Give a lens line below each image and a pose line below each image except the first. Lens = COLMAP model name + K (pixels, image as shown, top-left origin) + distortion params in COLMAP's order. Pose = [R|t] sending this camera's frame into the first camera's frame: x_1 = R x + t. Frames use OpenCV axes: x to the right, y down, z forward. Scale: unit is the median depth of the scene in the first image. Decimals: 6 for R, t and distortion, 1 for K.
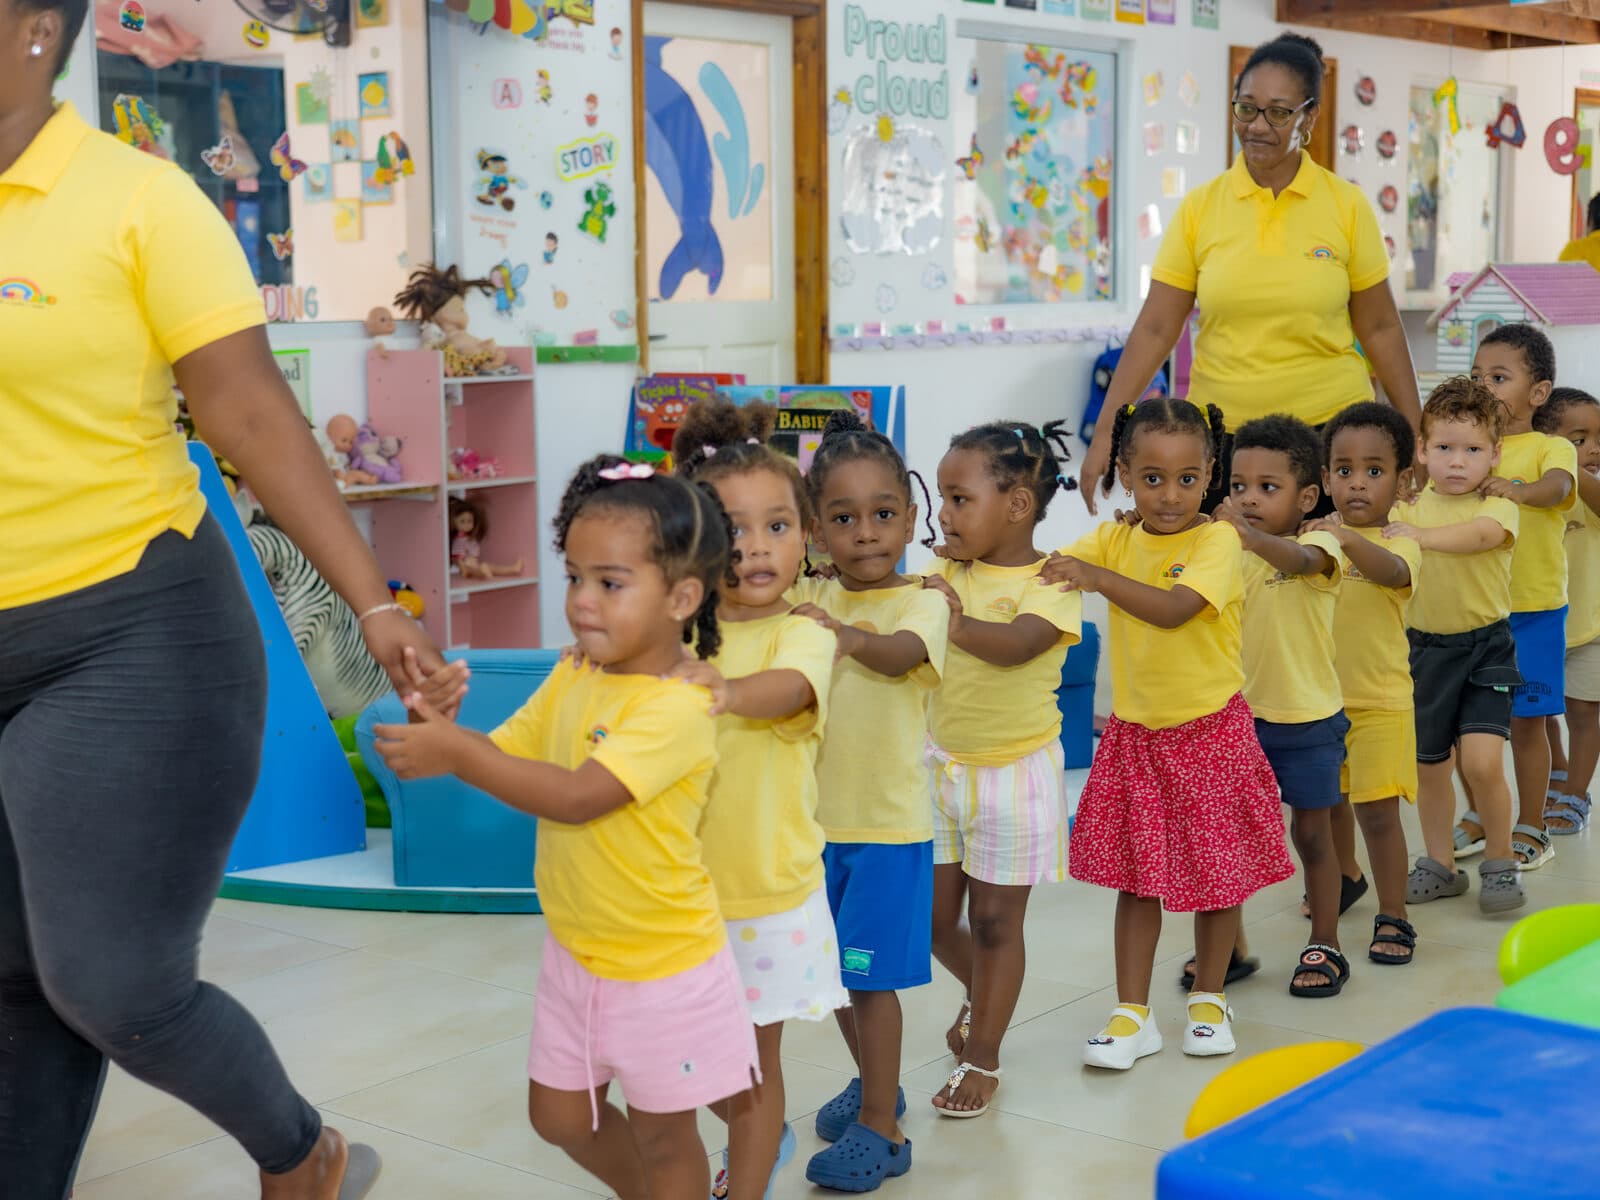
lens RADIAL K [[2467.7, 0, 800.0], [0, 2467.7, 600.0], [0, 0, 1]] dist [-0.009076, 0.101133]
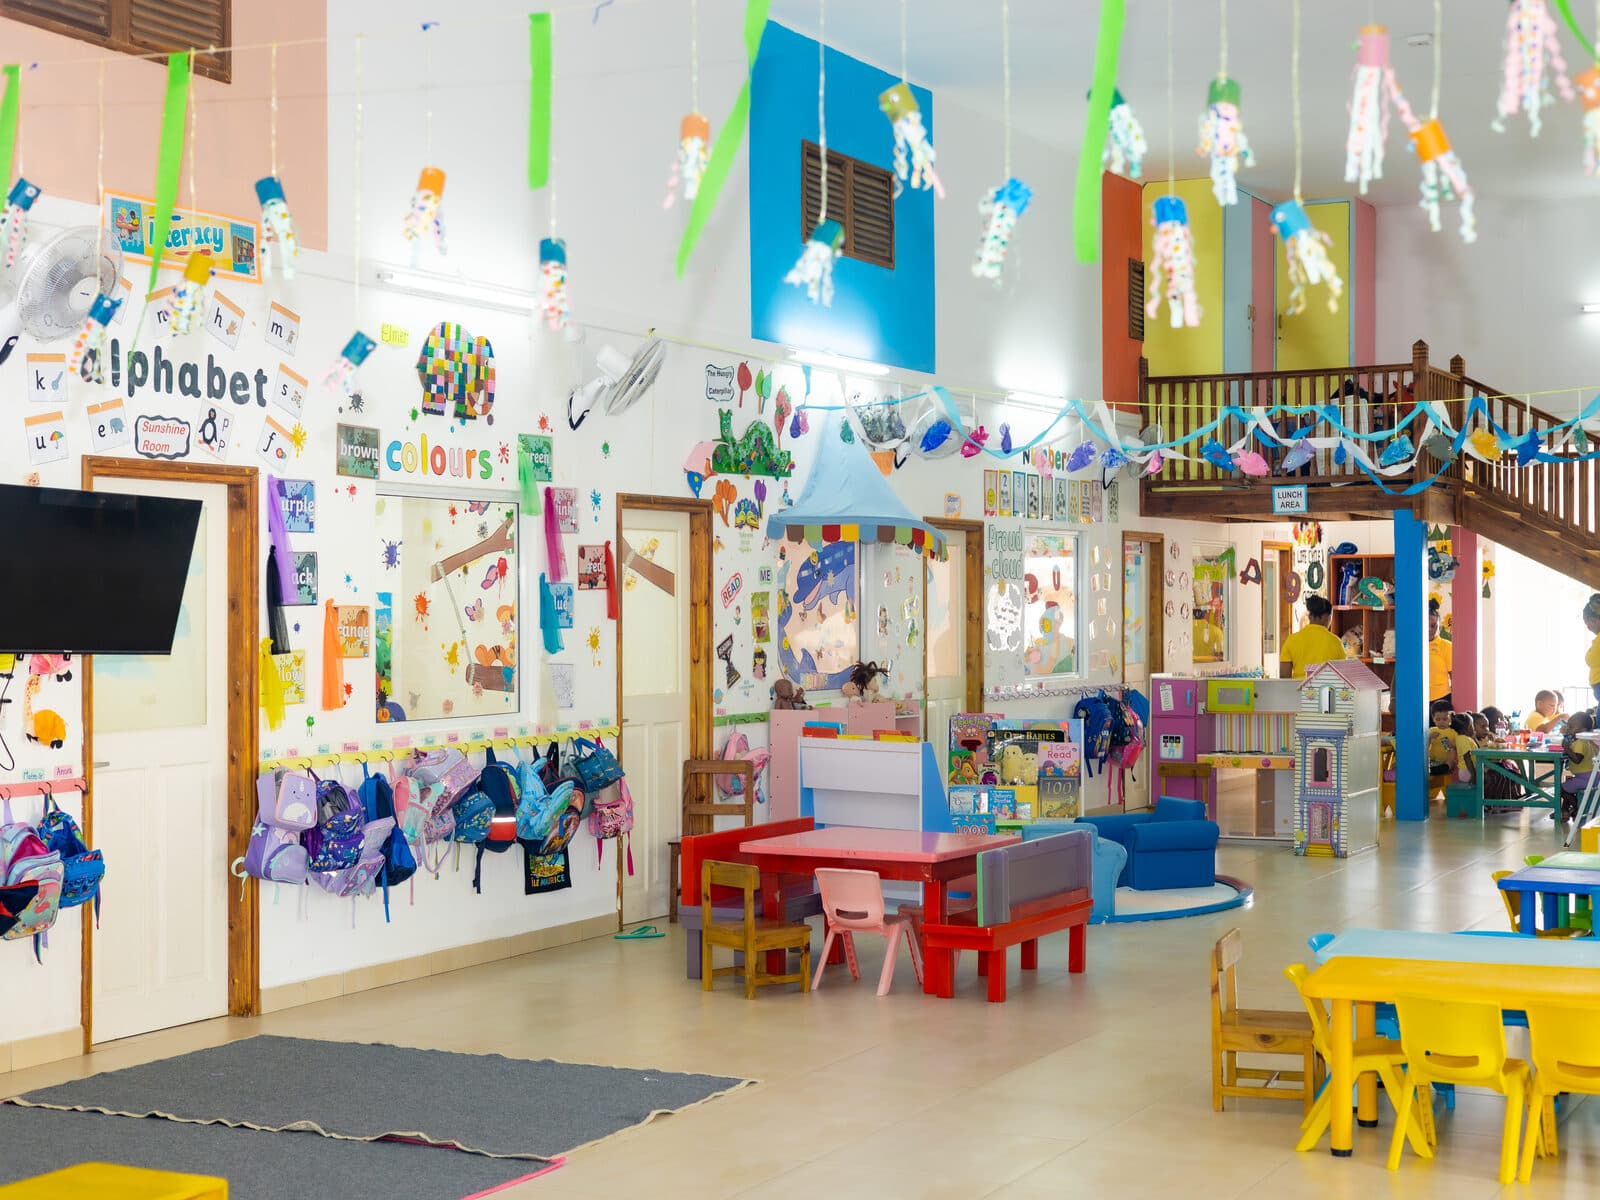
lens RADIAL K [[2467.7, 0, 800.0], [0, 2467.7, 600.0], [0, 0, 1]] dist [-0.009076, 0.101133]
pose [[0.977429, 0.009656, 0.211044, -0.544692], [0.018815, 0.991007, -0.132480, 0.074649], [-0.210426, 0.133461, 0.968457, -0.862164]]
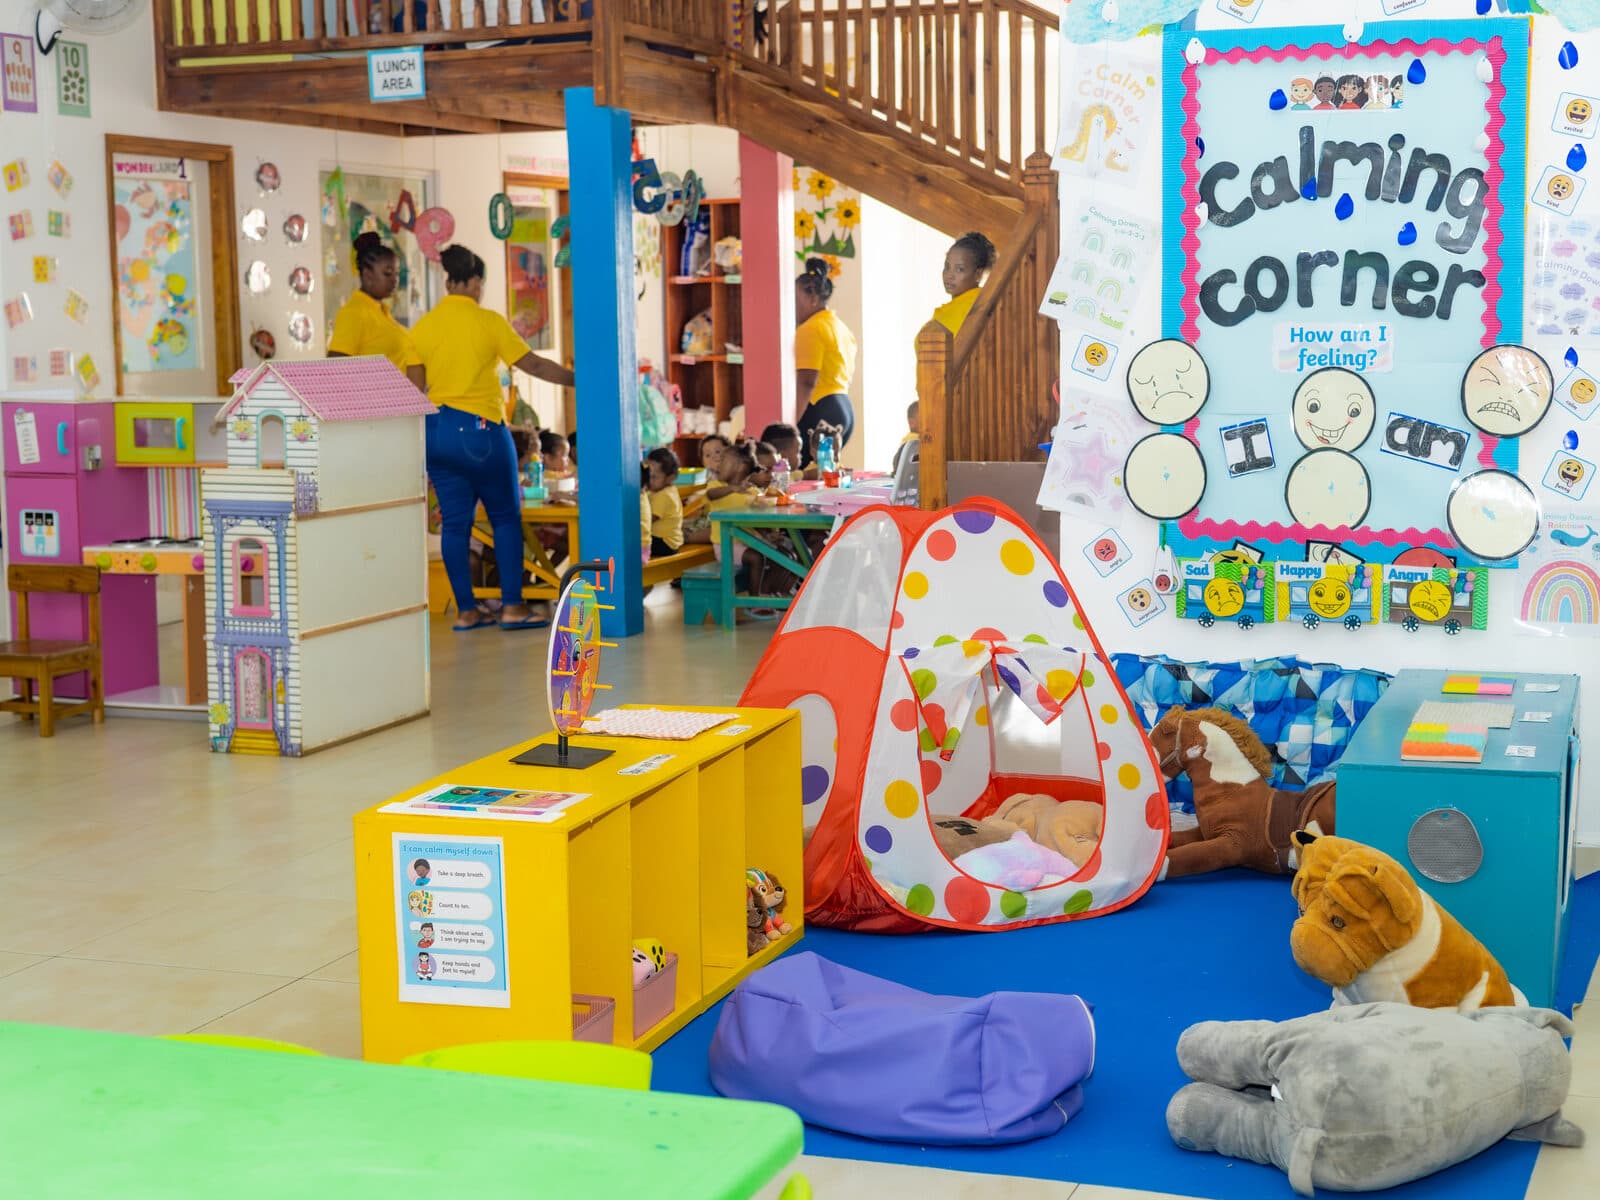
lens RADIAL K [[2467.7, 0, 800.0], [0, 2467.7, 600.0], [0, 0, 1]] dist [-0.009076, 0.101133]
pose [[0.945471, -0.042414, 0.322933, 0.136780], [0.047999, 0.998804, -0.009348, -0.013362], [-0.322150, 0.024339, 0.946376, -0.055514]]
